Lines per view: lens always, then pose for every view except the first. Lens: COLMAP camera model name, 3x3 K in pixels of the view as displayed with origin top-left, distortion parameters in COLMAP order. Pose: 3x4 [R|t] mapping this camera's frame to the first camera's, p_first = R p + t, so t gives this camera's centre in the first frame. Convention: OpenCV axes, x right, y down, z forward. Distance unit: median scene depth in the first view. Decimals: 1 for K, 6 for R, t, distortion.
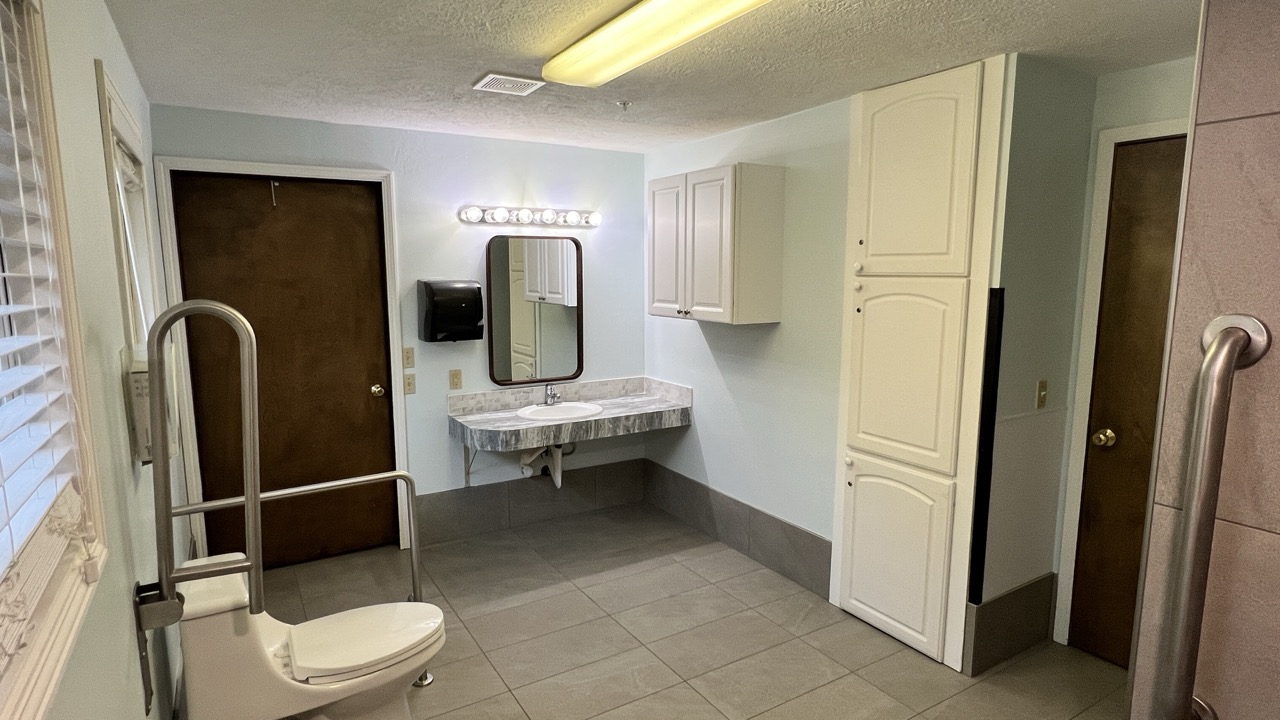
lens RADIAL K [[693.6, 0, 640.5], [0, 693.6, 363.6], [0, 0, 1]] dist [-0.004711, -0.000289]
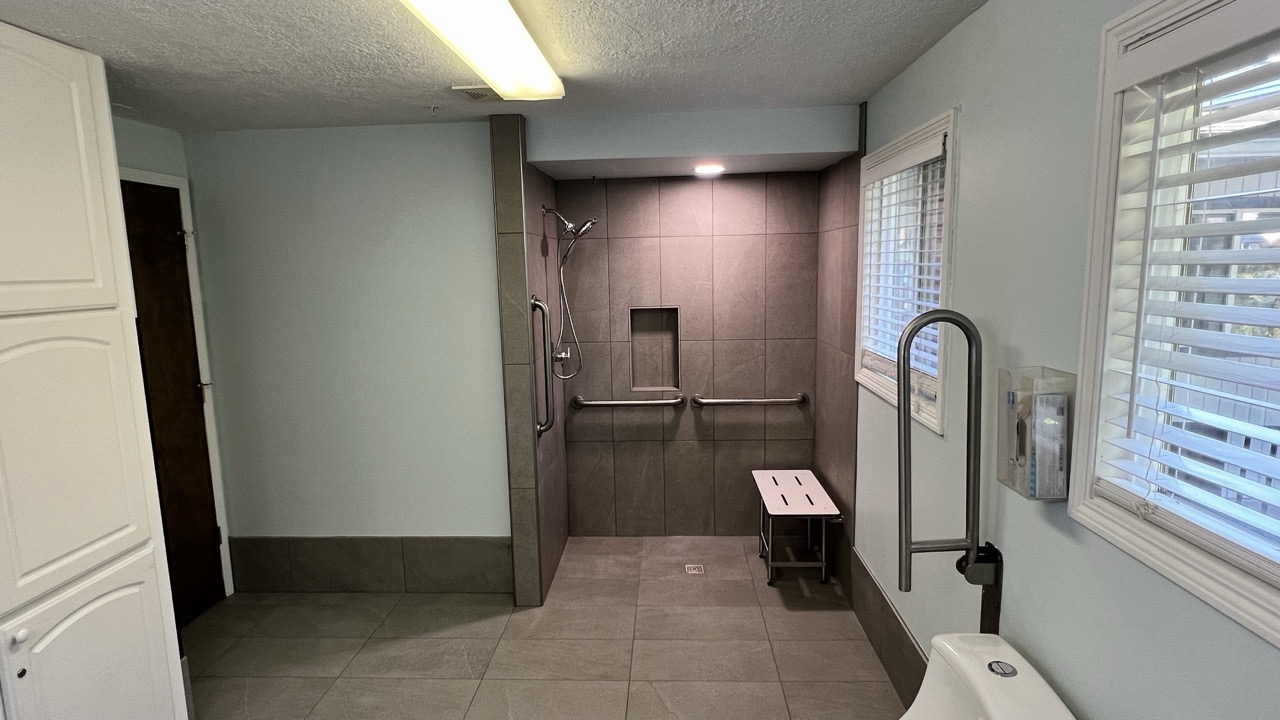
lens RADIAL K [[693.6, 0, 640.0], [0, 693.6, 362.7], [0, 0, 1]] dist [-0.004711, -0.000289]
pose [[-0.831263, -0.050050, 0.553622, -0.503172], [0.106625, 0.963089, 0.247165, -0.190603], [-0.545557, 0.264489, -0.795244, 1.267519]]
